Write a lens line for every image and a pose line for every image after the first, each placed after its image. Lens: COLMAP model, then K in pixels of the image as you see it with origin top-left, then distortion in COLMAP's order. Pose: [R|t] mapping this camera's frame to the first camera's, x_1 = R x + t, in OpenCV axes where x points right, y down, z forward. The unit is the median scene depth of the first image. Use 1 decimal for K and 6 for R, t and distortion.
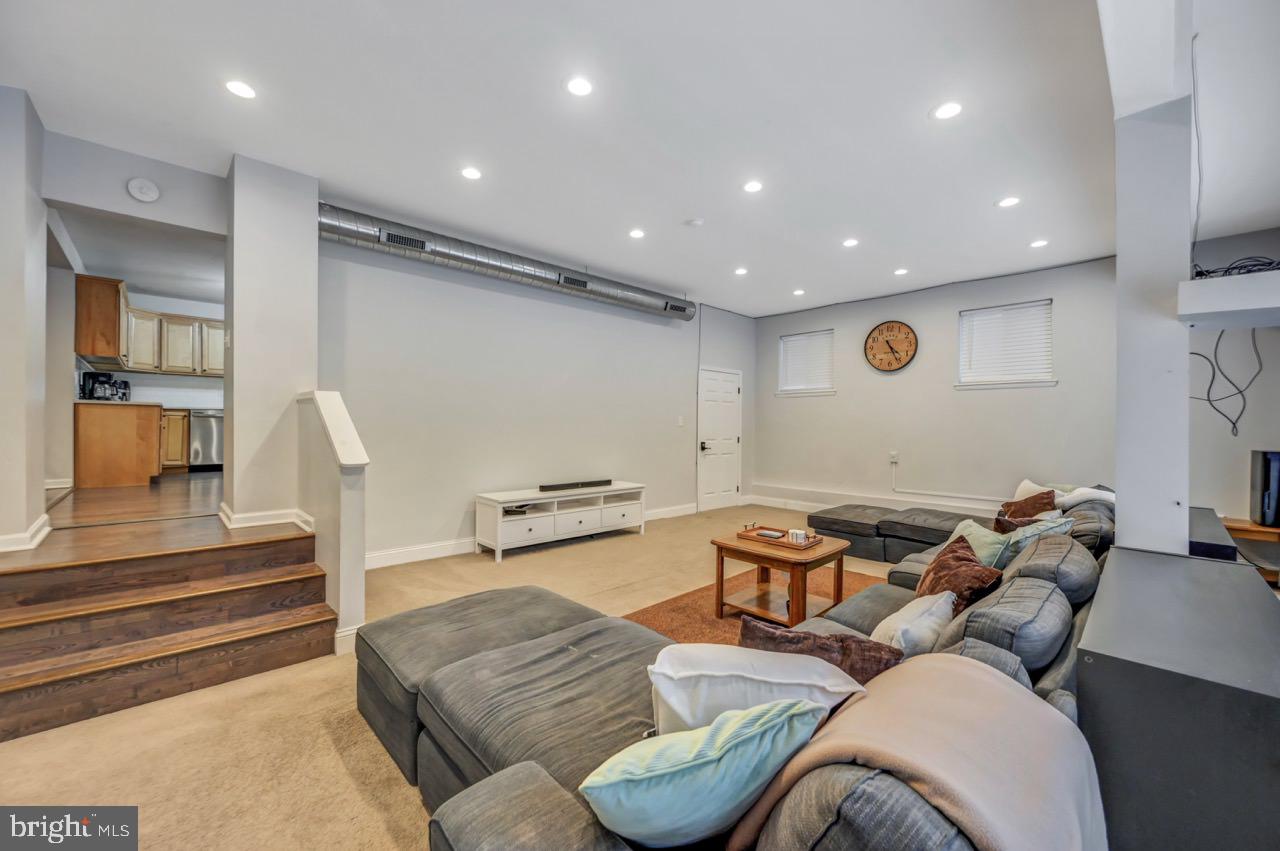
lens RADIAL K [[504.6, 0, 639.0], [0, 504.6, 427.4], [0, 0, 1]] dist [-0.002709, 0.001084]
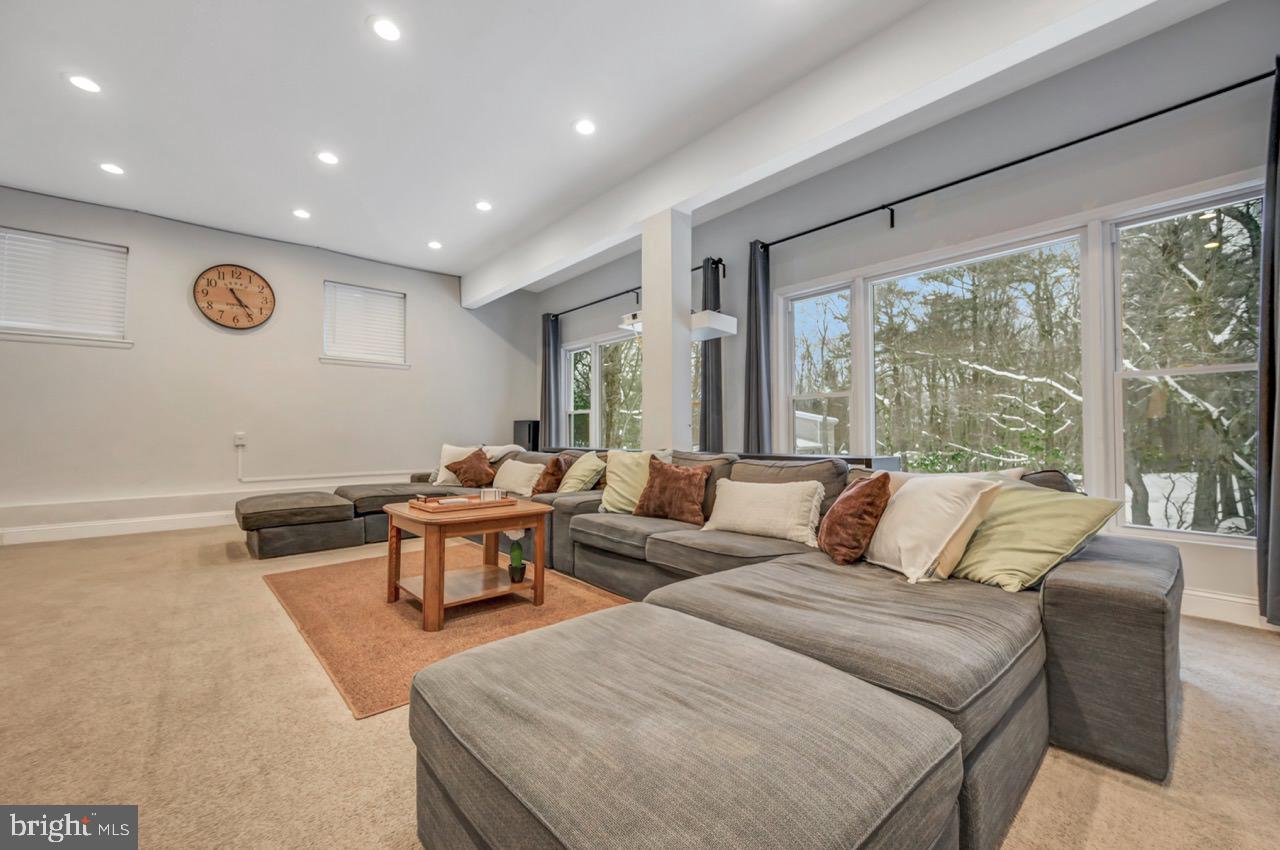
lens RADIAL K [[504.6, 0, 645.1], [0, 504.6, 423.8], [0, 0, 1]] dist [-0.002709, 0.001084]
pose [[0.028832, 0.017031, 0.999439, -0.309615], [0.007576, 0.999822, -0.017256, 0.063987], [-0.999556, 0.008069, 0.028698, 0.407079]]
